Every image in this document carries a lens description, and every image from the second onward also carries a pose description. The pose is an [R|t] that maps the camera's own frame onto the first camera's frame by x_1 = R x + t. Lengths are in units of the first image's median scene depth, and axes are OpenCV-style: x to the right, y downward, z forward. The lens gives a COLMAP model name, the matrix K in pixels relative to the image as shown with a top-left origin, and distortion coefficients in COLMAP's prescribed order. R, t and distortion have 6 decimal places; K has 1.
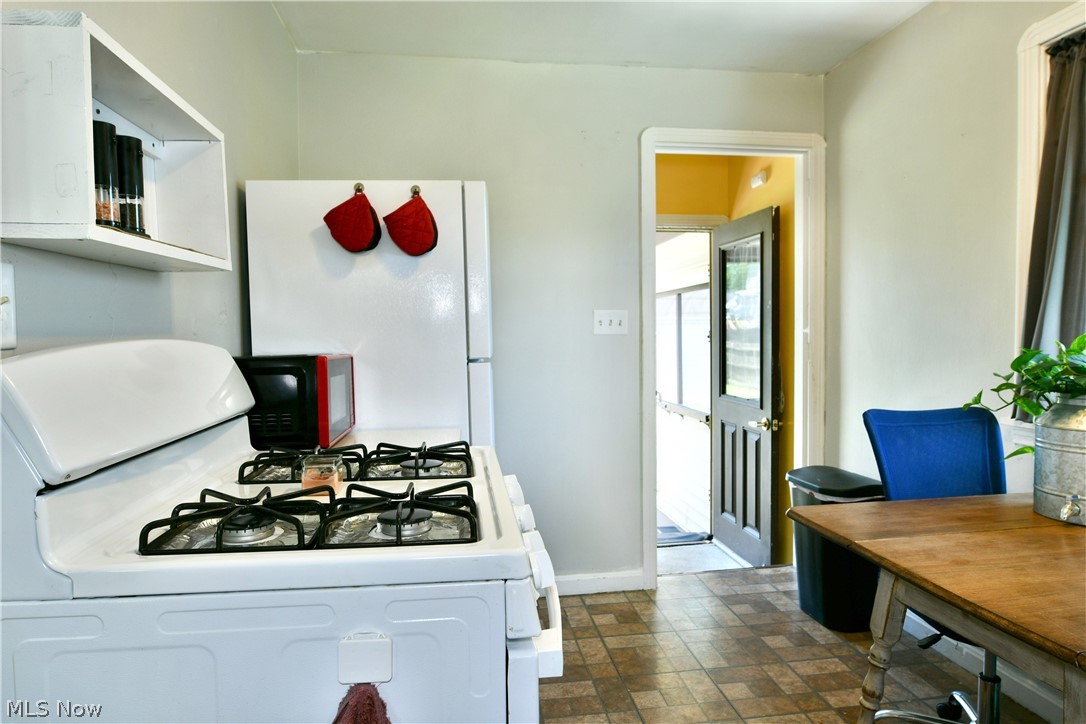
lens RADIAL K [[664.0, 0, 546.1], [0, 664.0, 356.9], [0, 0, 1]] dist [-0.010408, -0.006663]
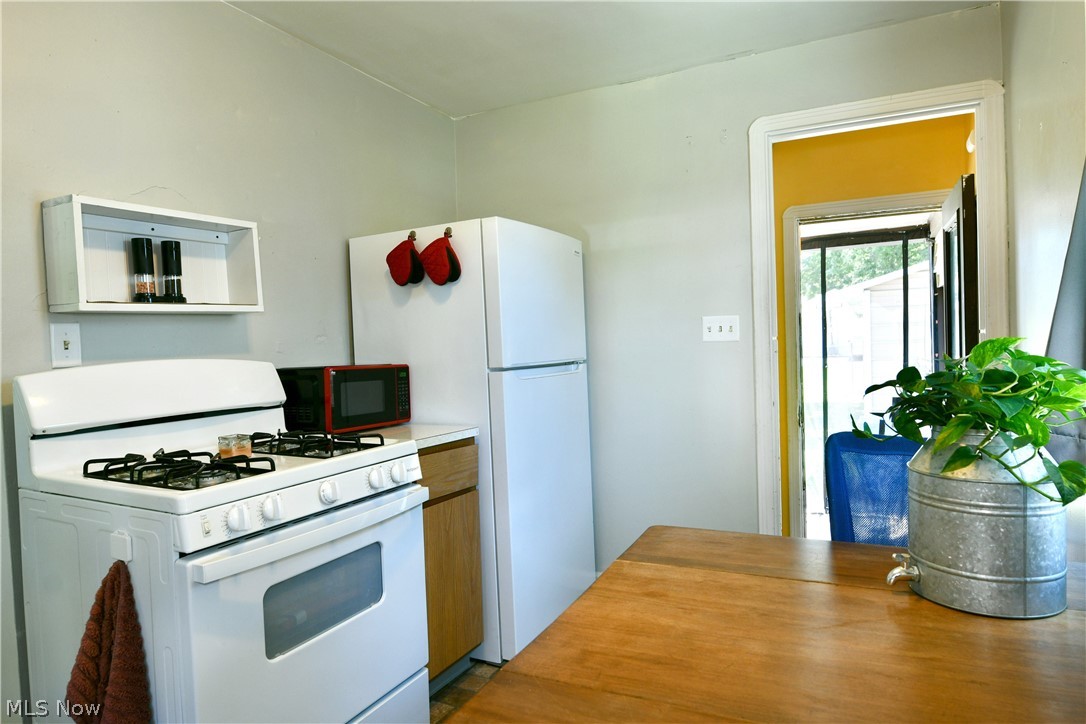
lens RADIAL K [[664.0, 0, 537.0], [0, 664.0, 363.6], [0, 0, 1]] dist [-0.010408, -0.006663]
pose [[0.819187, 0.004956, -0.573506, 0.660088], [0.001960, 0.999933, 0.011440, -0.019162], [0.573524, -0.010495, 0.819122, 0.083702]]
